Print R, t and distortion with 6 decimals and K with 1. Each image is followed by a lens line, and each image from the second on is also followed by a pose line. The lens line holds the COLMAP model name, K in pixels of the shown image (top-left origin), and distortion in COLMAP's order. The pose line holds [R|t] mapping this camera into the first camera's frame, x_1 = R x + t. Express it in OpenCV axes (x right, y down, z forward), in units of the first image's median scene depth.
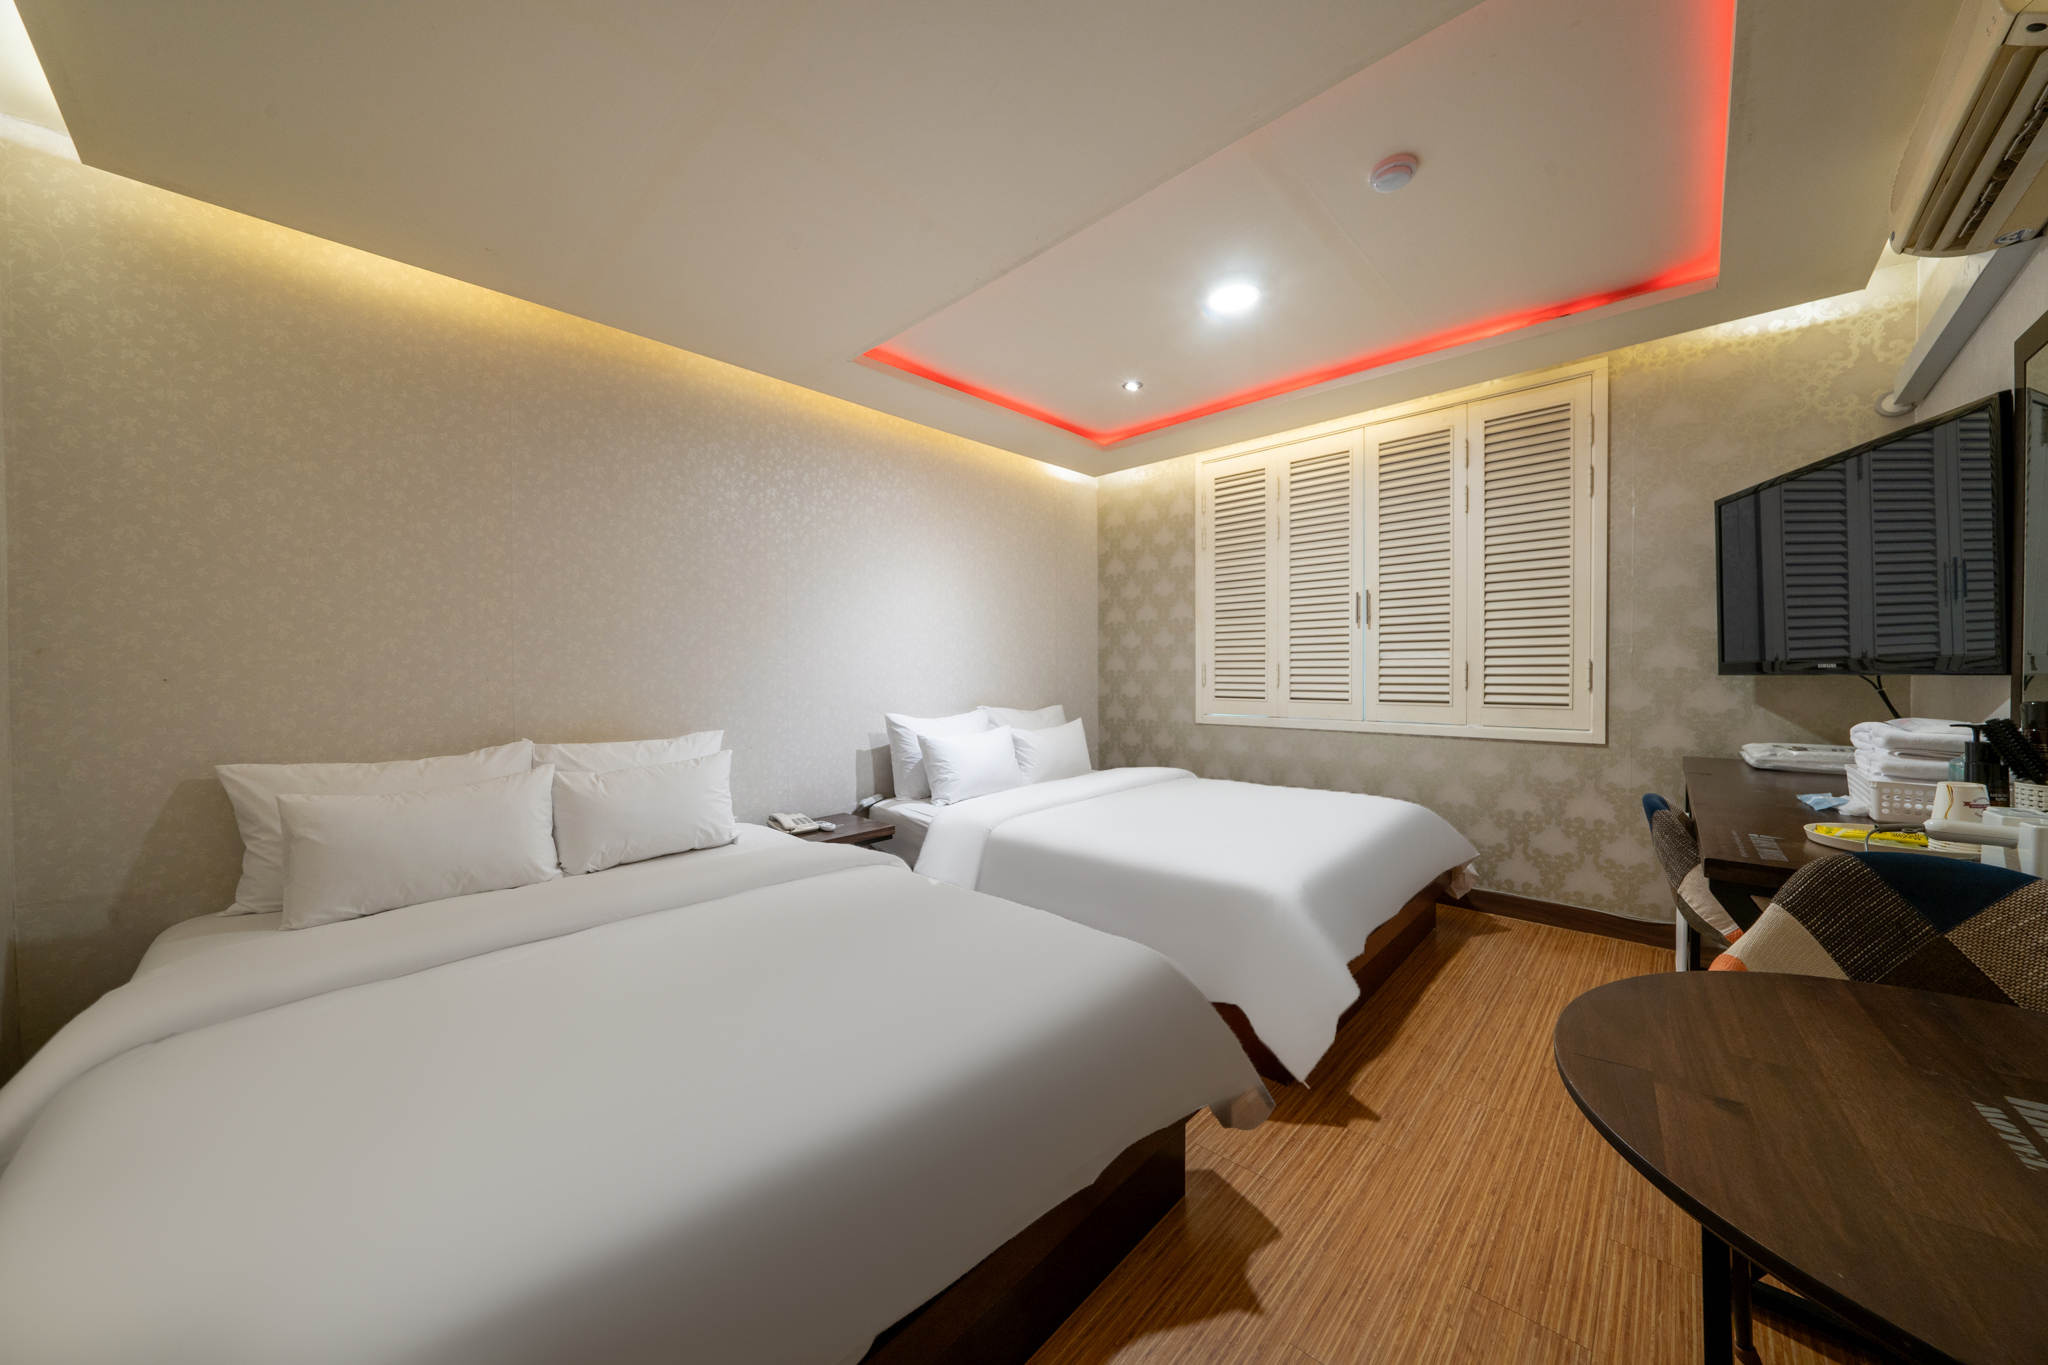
lens RADIAL K [[700.9, 0, 1035.9], [0, 700.9, 686.2], [0, 0, 1]] dist [-0.005601, 0.000131]
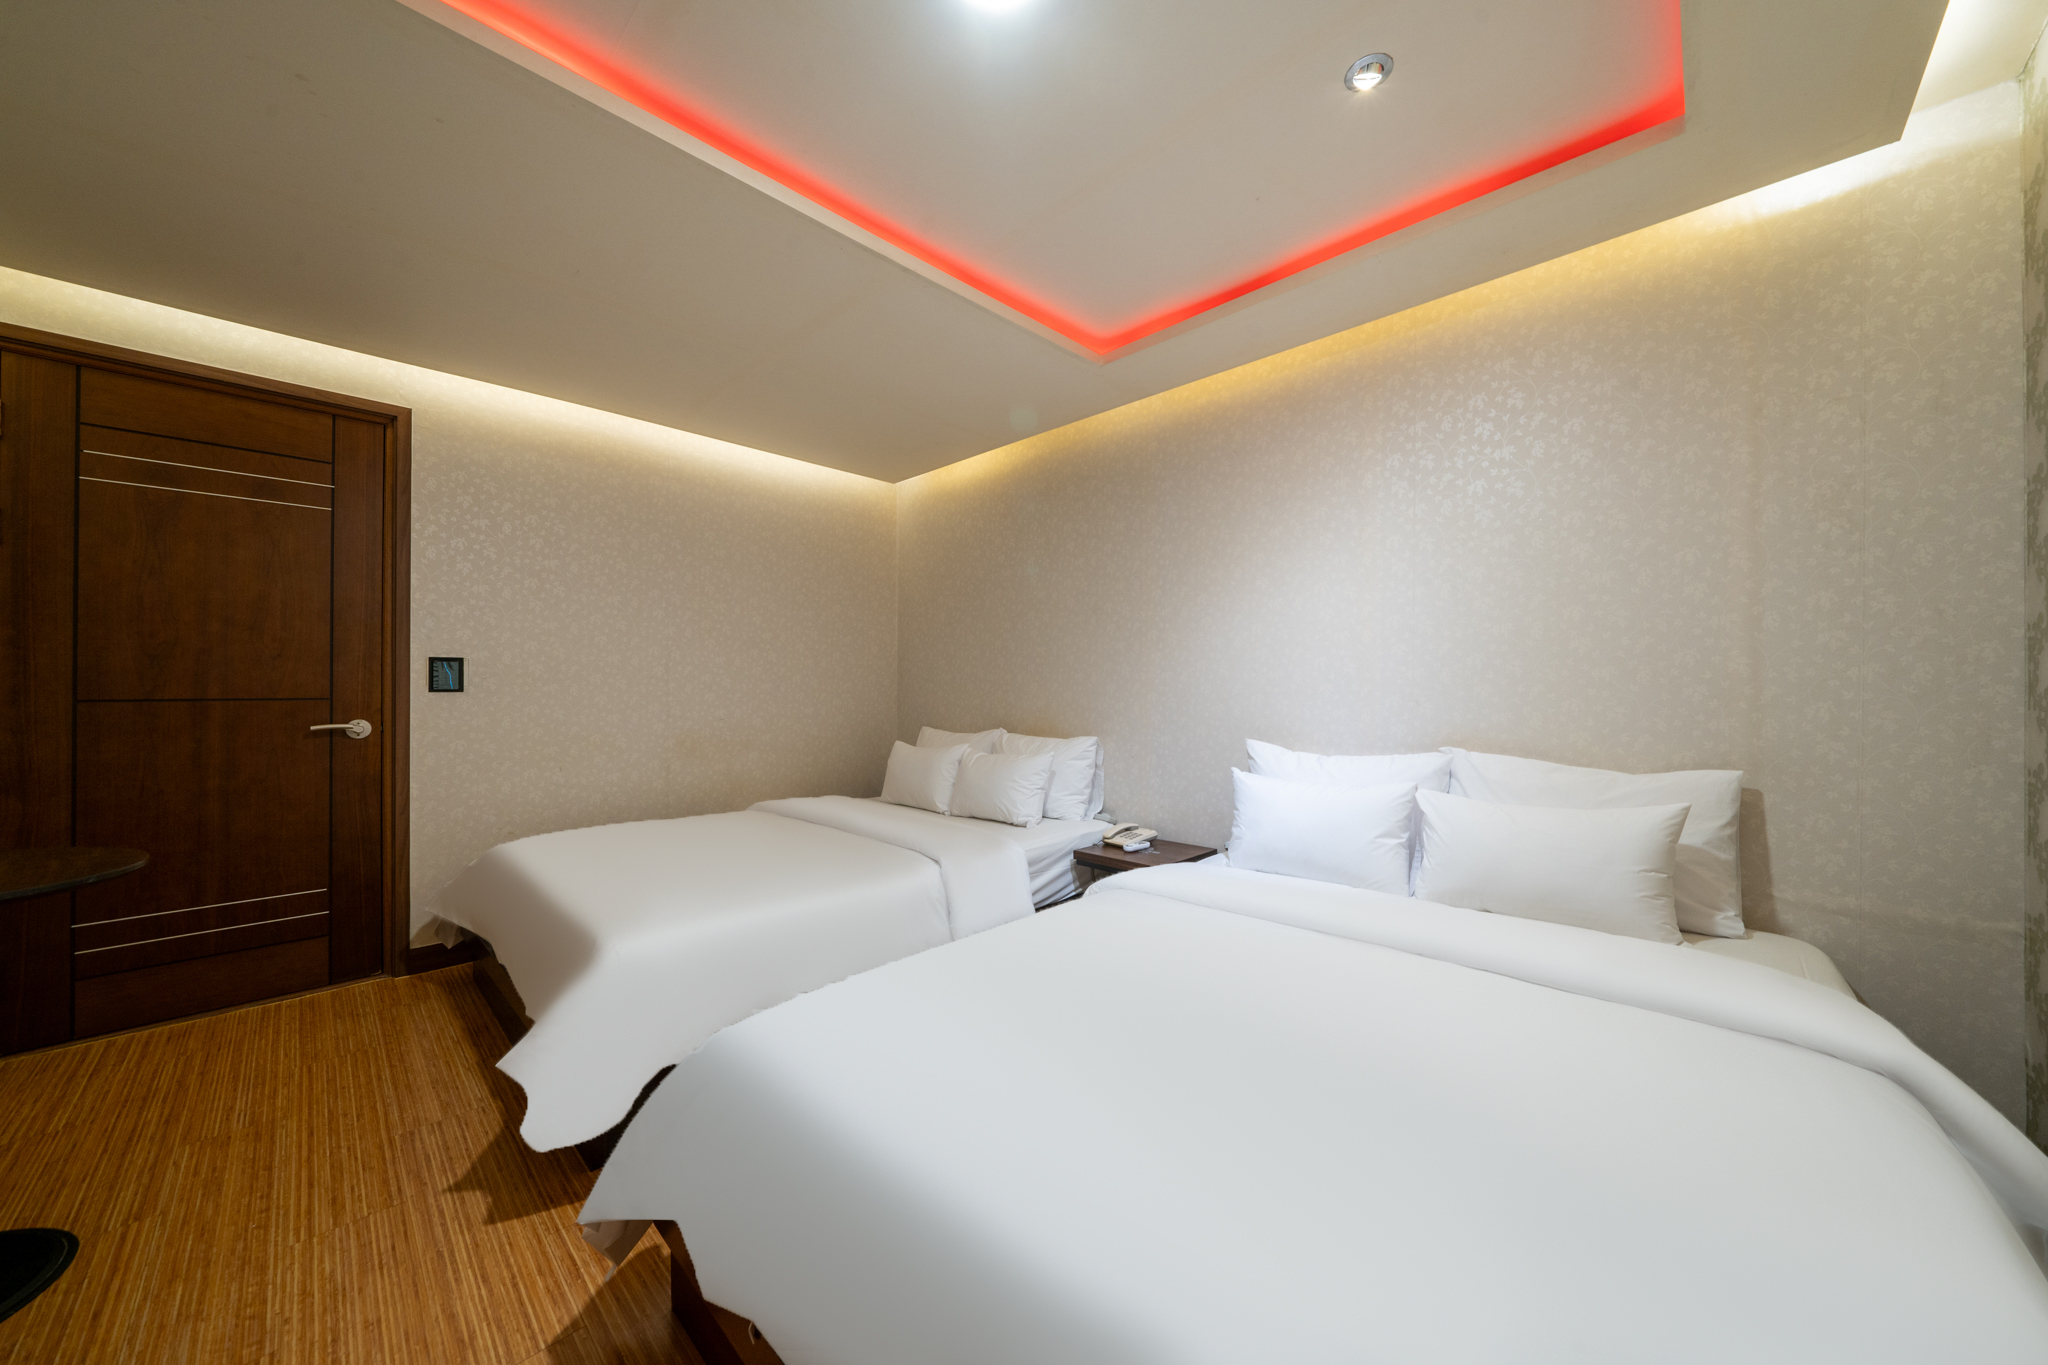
lens RADIAL K [[700.9, 0, 1035.9], [0, 700.9, 686.2], [0, 0, 1]] dist [-0.005601, 0.000131]
pose [[-0.011552, 0.006581, -0.999912, 0.600361], [-0.022276, 0.999728, 0.006837, -0.021941], [0.999685, 0.022353, -0.011403, 0.789707]]
